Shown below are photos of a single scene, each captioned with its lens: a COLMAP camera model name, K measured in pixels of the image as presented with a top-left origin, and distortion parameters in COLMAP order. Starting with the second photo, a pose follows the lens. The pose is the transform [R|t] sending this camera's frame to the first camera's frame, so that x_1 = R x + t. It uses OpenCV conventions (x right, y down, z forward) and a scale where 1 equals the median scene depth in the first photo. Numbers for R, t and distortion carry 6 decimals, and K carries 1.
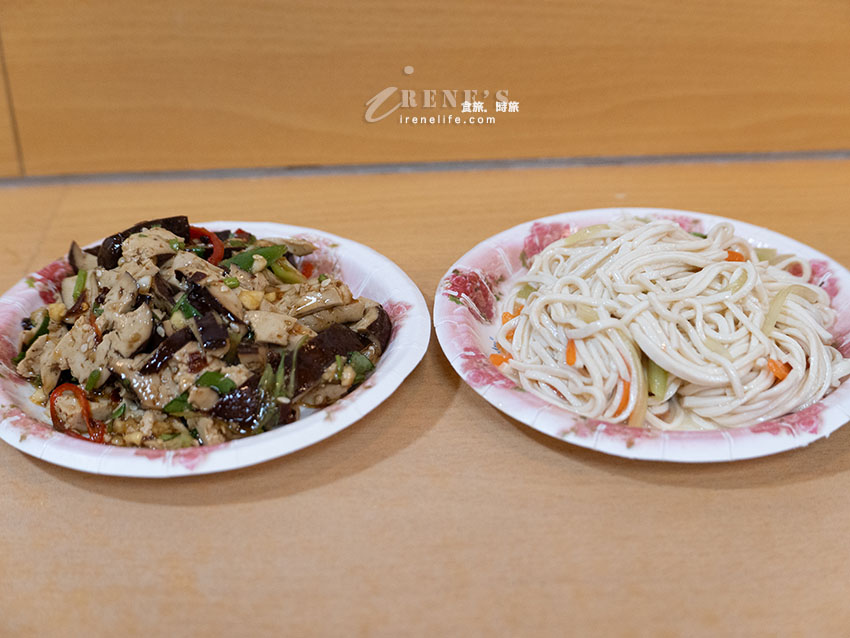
lens RADIAL K [[1222.6, 0, 430.8], [0, 1222.6, 315.9], [0, 0, 1]] dist [-0.142253, 0.000000]
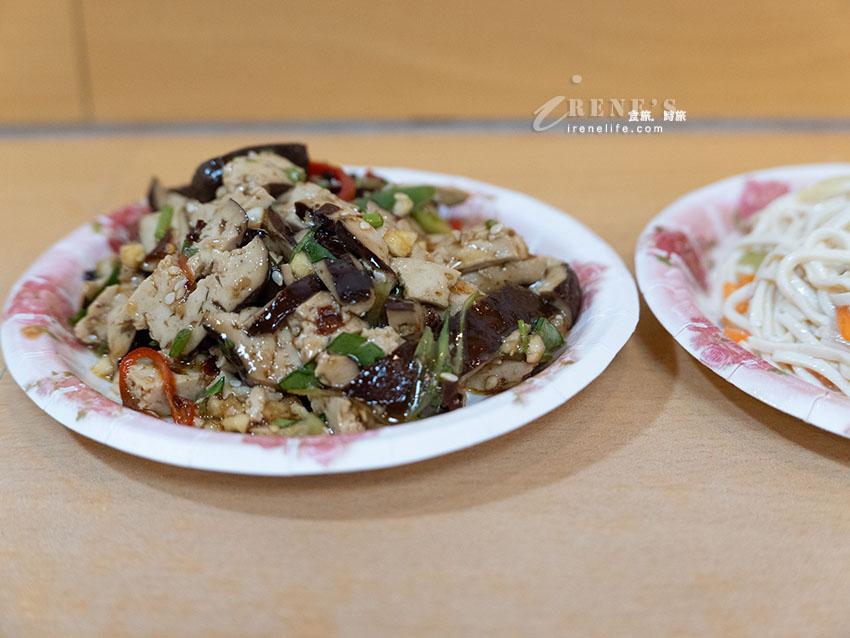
lens RADIAL K [[1222.6, 0, 416.2], [0, 1222.6, 319.2], [0, 0, 1]] dist [-0.142253, 0.000000]
pose [[0.998424, 0.027416, -0.048975, -0.103535], [-0.029748, 0.998427, -0.047529, 0.068234], [0.047595, 0.048911, 0.997669, 0.282011]]
